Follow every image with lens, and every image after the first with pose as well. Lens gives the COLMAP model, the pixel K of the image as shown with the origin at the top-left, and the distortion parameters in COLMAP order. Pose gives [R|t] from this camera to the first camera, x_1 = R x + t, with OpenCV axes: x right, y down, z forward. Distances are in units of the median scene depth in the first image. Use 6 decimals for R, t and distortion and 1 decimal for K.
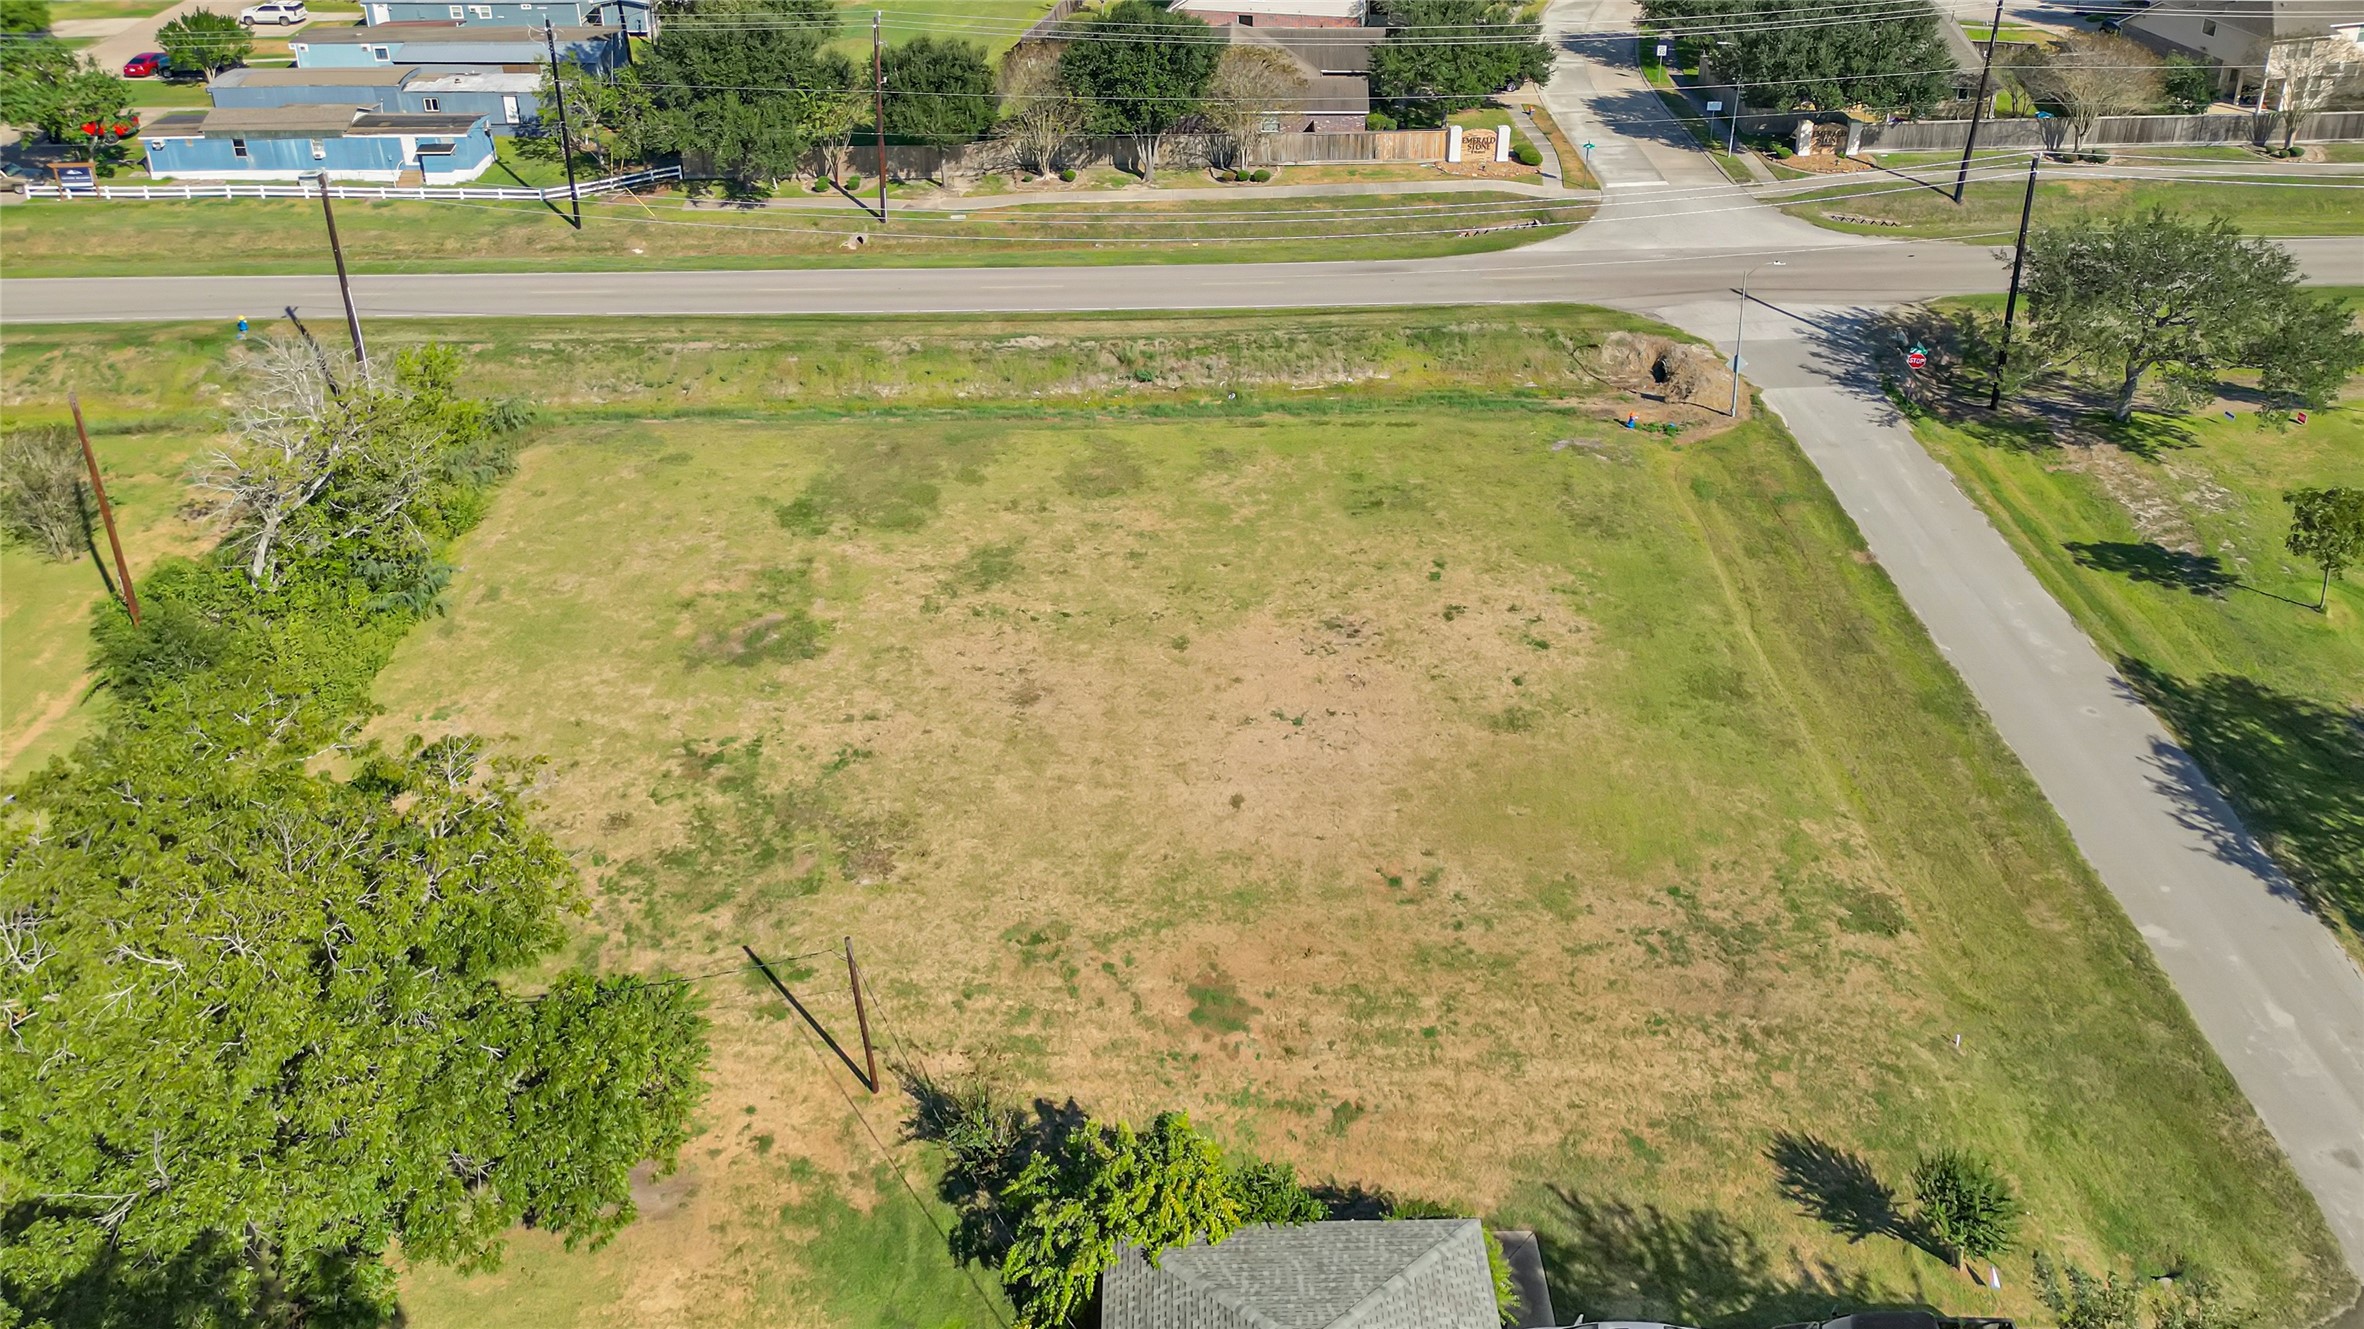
lens RADIAL K [[1667.6, 0, 1156.4], [0, 1667.6, 548.6], [0, 0, 1]] dist [0.059450, -0.052437]
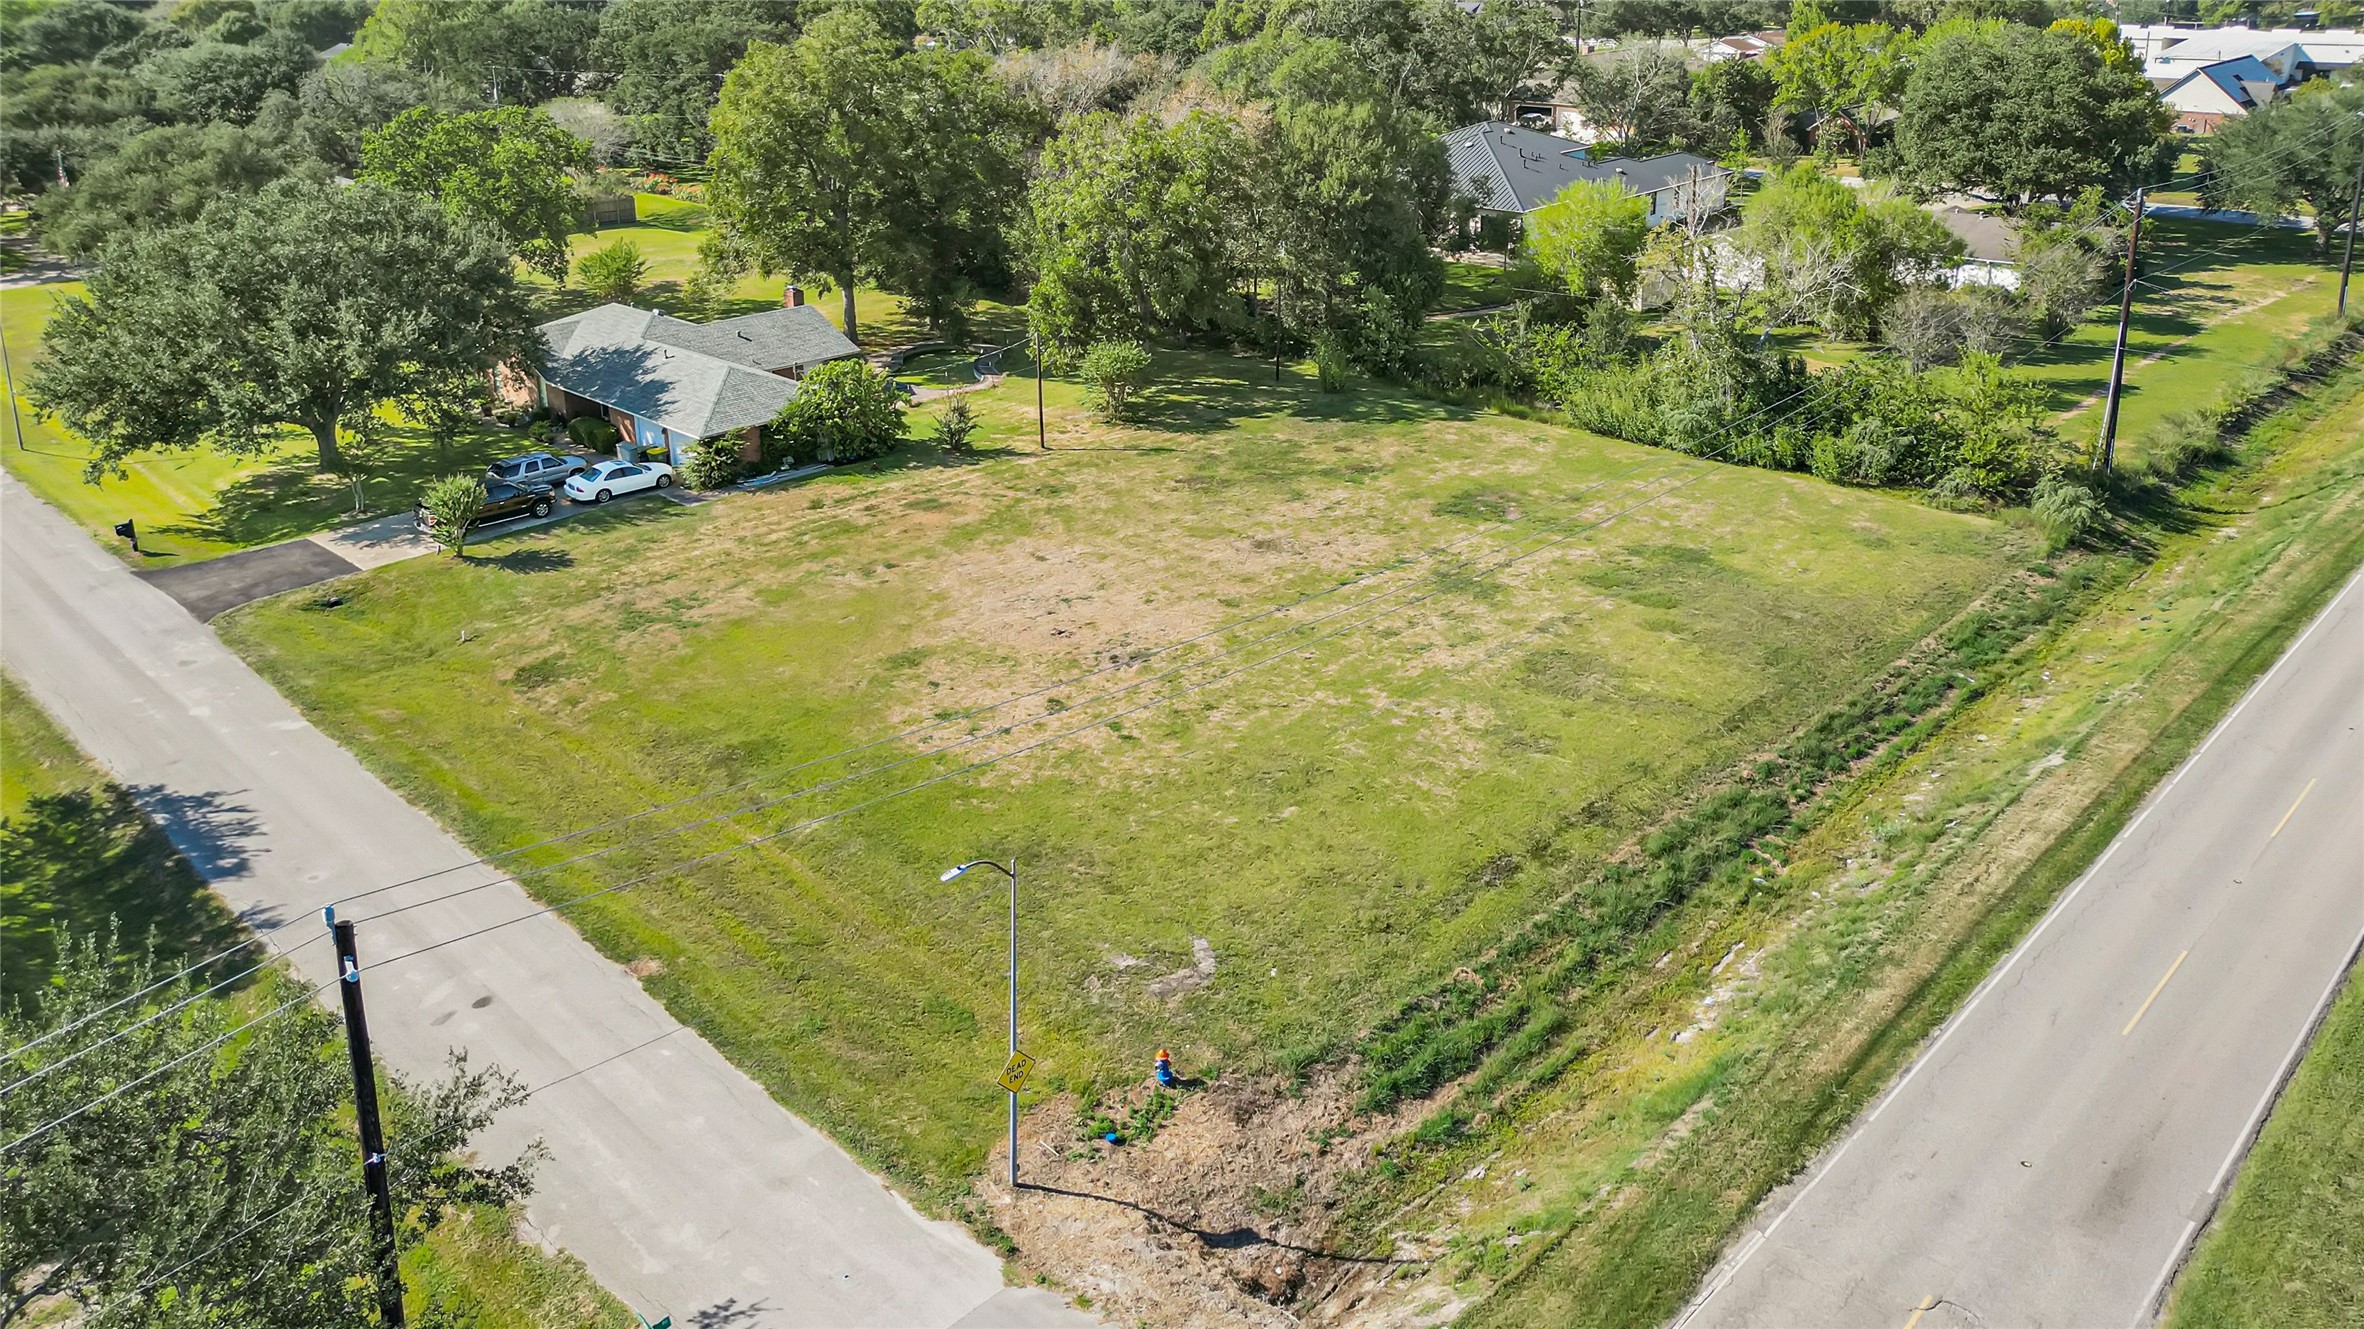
lens RADIAL K [[1644.5, 0, 1198.1], [0, 1644.5, 665.6], [0, 0, 1]] dist [0.101360, -0.136770]
pose [[-0.698090, 0.317827, -0.641605, 0.535765], [-0.357129, 0.622105, 0.696738, -0.479189], [0.620588, 0.715521, -0.320780, 1.046291]]
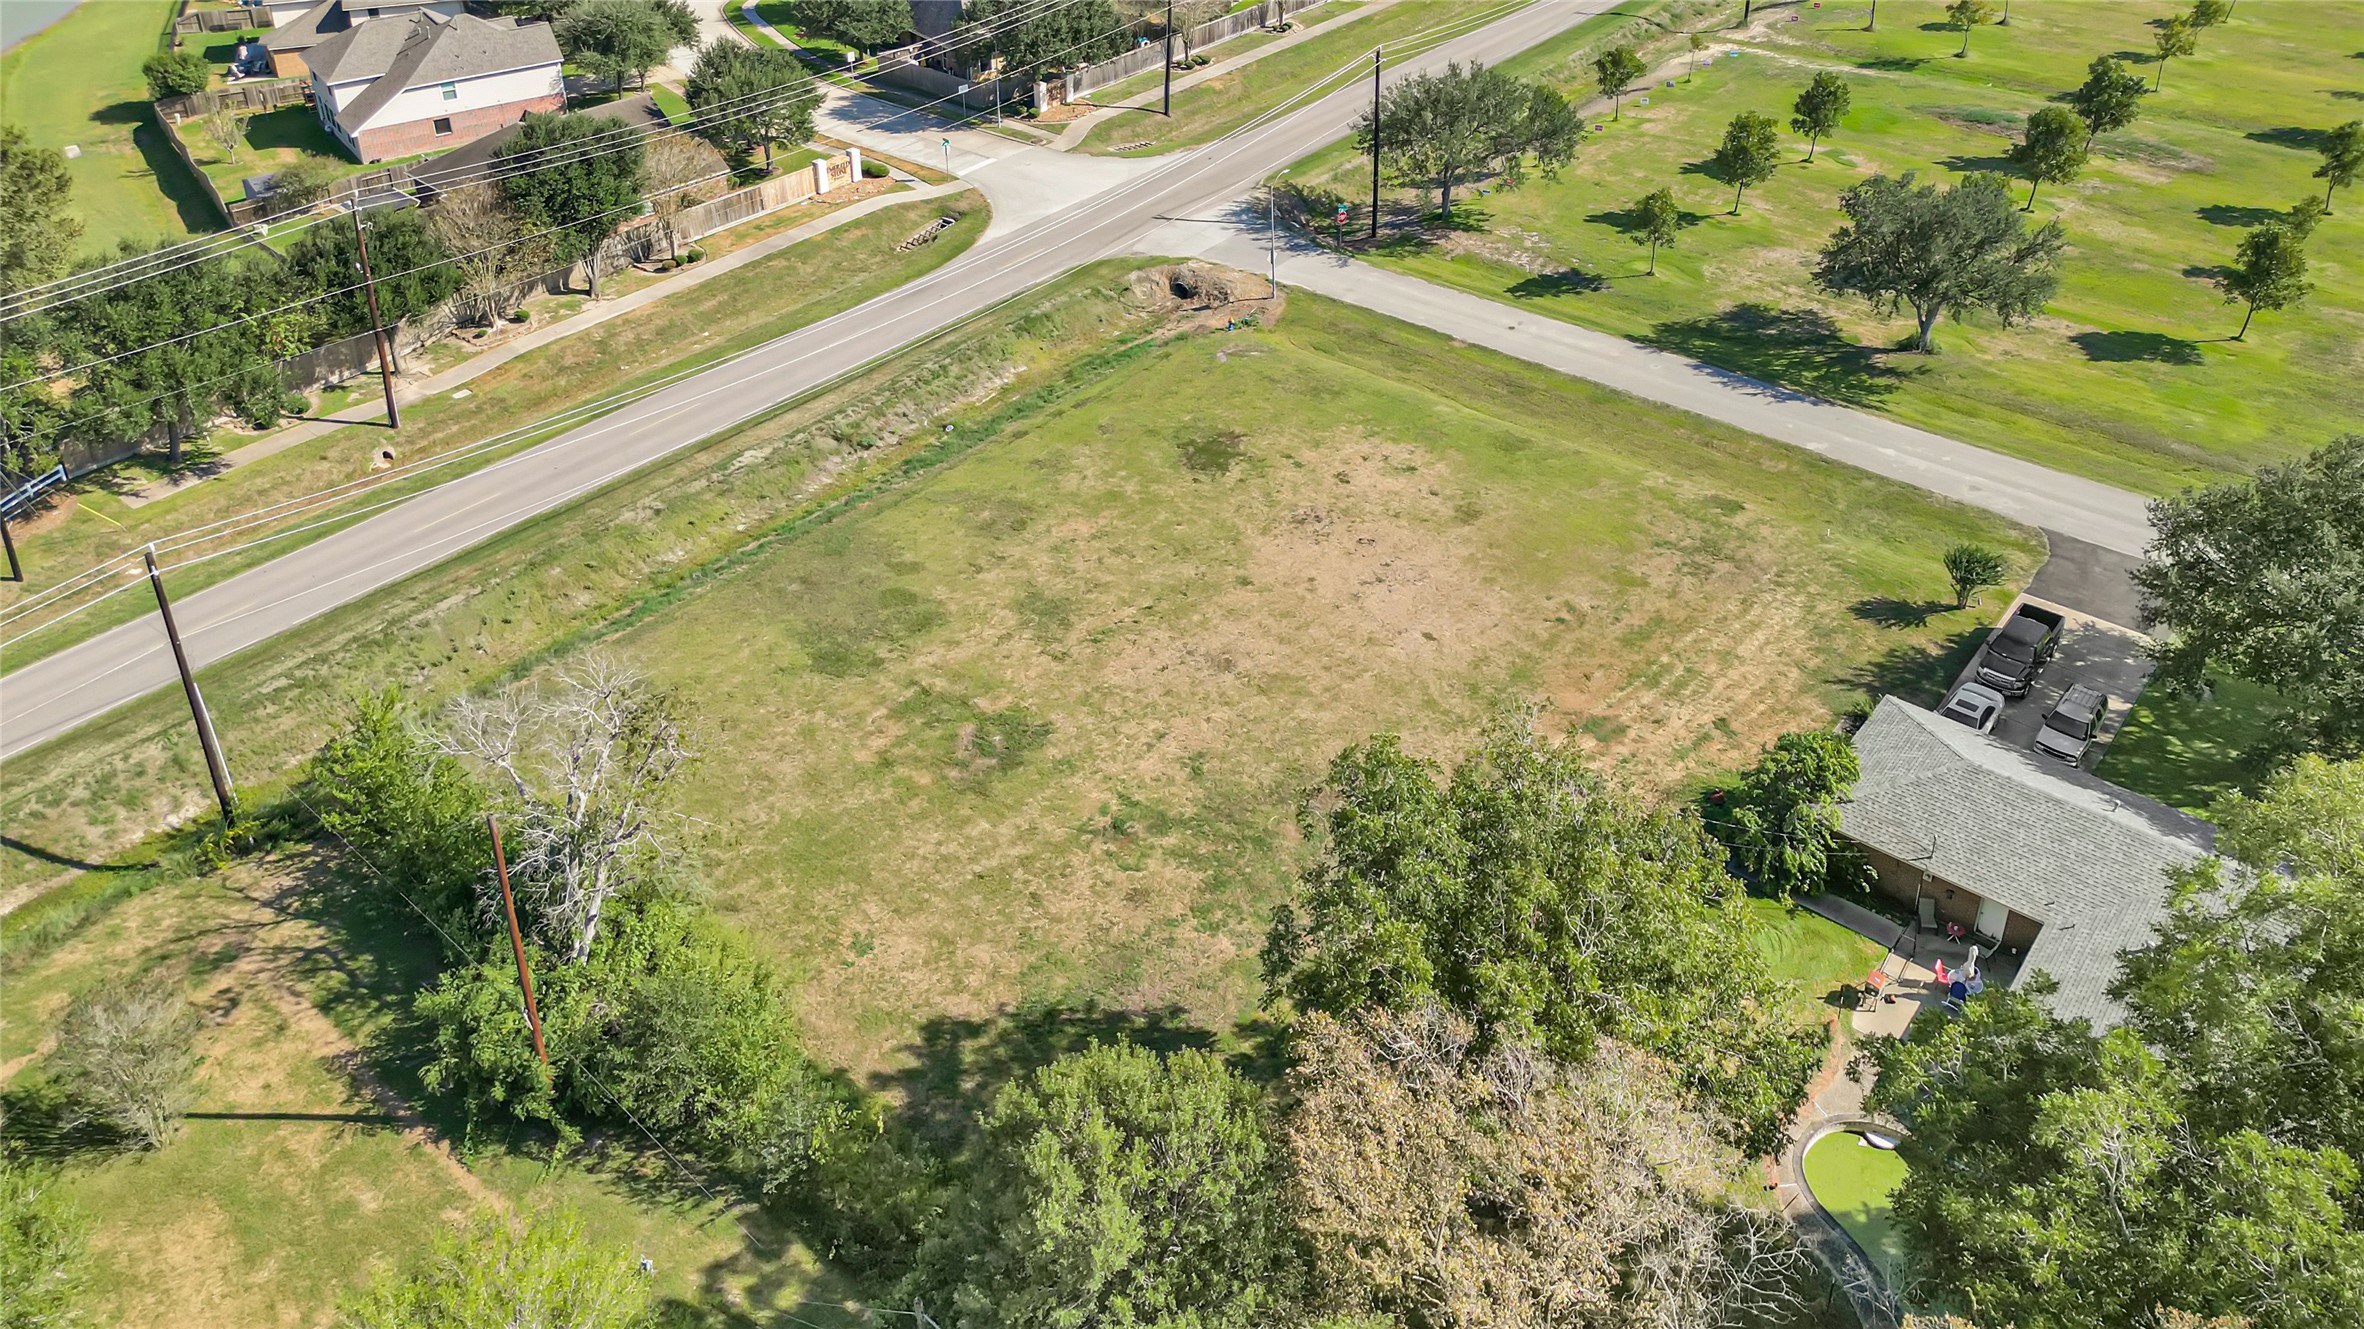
lens RADIAL K [[1556.1, 0, 1195.6], [0, 1556.1, 711.5], [0, 0, 1]] dist [0.031790, -0.004544]
pose [[0.641189, -0.477536, 0.600697, -0.586862], [0.404608, 0.875516, 0.264128, -0.139406], [-0.652050, 0.073691, 0.754586, 0.123055]]
